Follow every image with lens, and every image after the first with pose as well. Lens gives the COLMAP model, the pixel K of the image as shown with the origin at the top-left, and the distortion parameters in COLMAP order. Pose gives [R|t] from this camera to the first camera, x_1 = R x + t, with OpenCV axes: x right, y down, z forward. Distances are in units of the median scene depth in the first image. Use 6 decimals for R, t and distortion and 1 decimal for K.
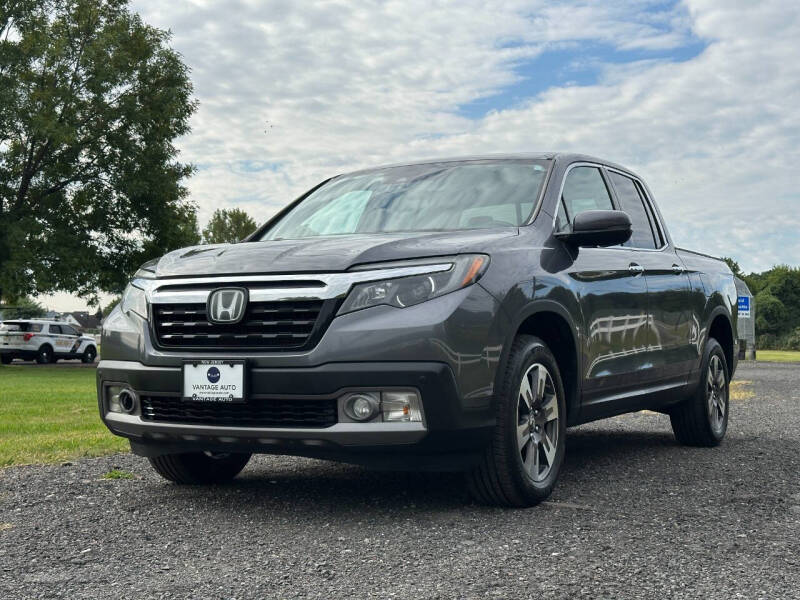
lens RADIAL K [[1102.1, 0, 400.0], [0, 1102.1, 300.0], [0, 0, 1]] dist [0.193762, -0.384426]
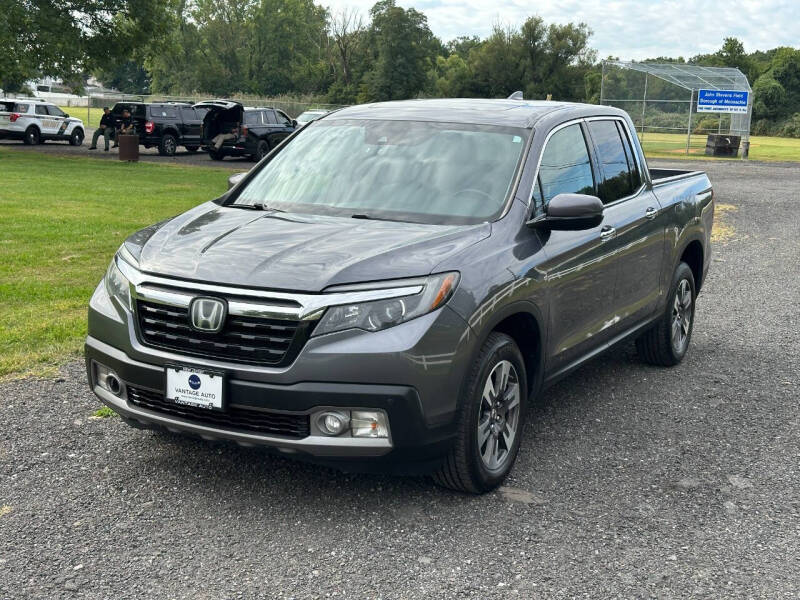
lens RADIAL K [[1105.7, 0, 400.0], [0, 1105.7, 300.0], [0, 0, 1]] dist [0.186316, -0.437195]
pose [[0.999406, 0.032720, 0.010840, 0.013970], [-0.034276, 0.976607, 0.212282, -0.231698], [-0.003641, -0.212527, 0.977148, -0.025884]]
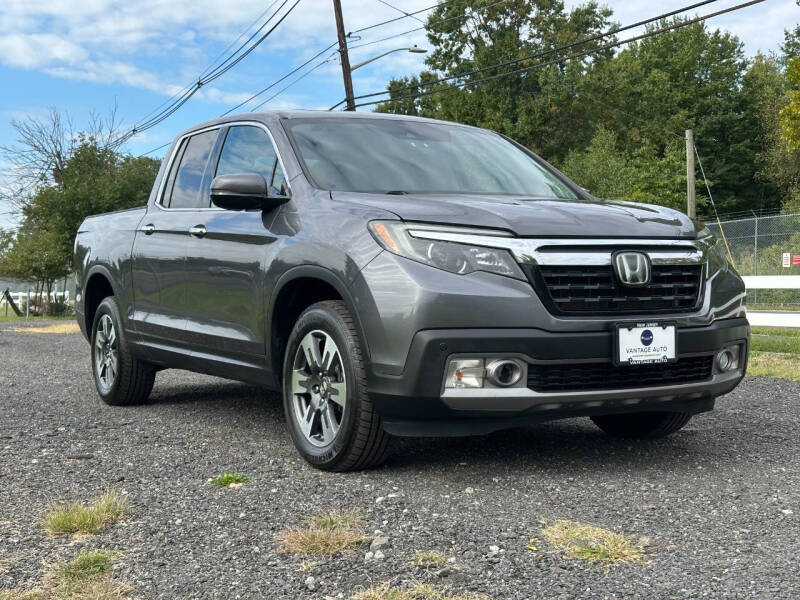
lens RADIAL K [[1102.1, 0, 400.0], [0, 1102.1, 300.0], [0, 0, 1]] dist [0.193762, -0.384426]
pose [[0.532553, -0.008761, 0.846351, -1.083734], [-0.012131, 0.999765, 0.017982, 0.017588], [-0.846310, -0.019844, 0.532321, 0.626024]]
